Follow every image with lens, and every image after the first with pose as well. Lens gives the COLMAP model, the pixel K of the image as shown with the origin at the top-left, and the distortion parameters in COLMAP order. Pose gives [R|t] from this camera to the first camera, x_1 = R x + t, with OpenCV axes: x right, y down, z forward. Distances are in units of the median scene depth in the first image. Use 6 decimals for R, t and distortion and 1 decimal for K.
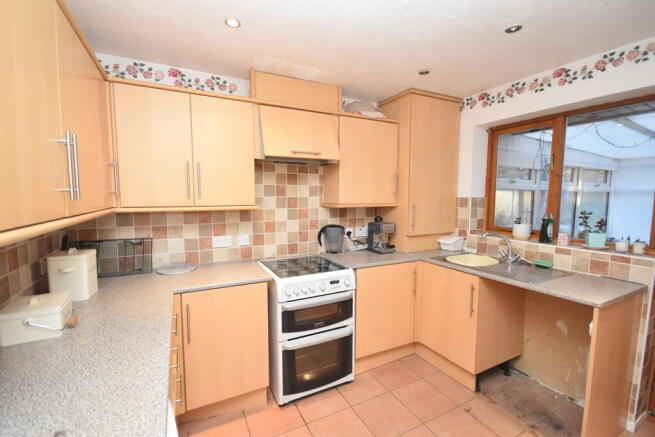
lens RADIAL K [[290.3, 0, 326.3], [0, 290.3, 220.7], [0, 0, 1]] dist [-0.001262, 0.000012]
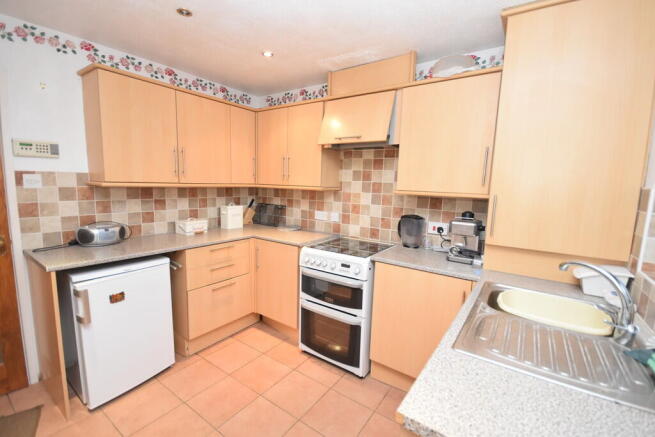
lens RADIAL K [[290.3, 0, 326.3], [0, 290.3, 220.7], [0, 0, 1]] dist [-0.001262, 0.000012]
pose [[0.457422, 0.130089, -0.879683, 0.790075], [-0.107595, 0.990070, 0.090466, -0.023822], [0.882716, 0.053268, 0.466877, 0.429014]]
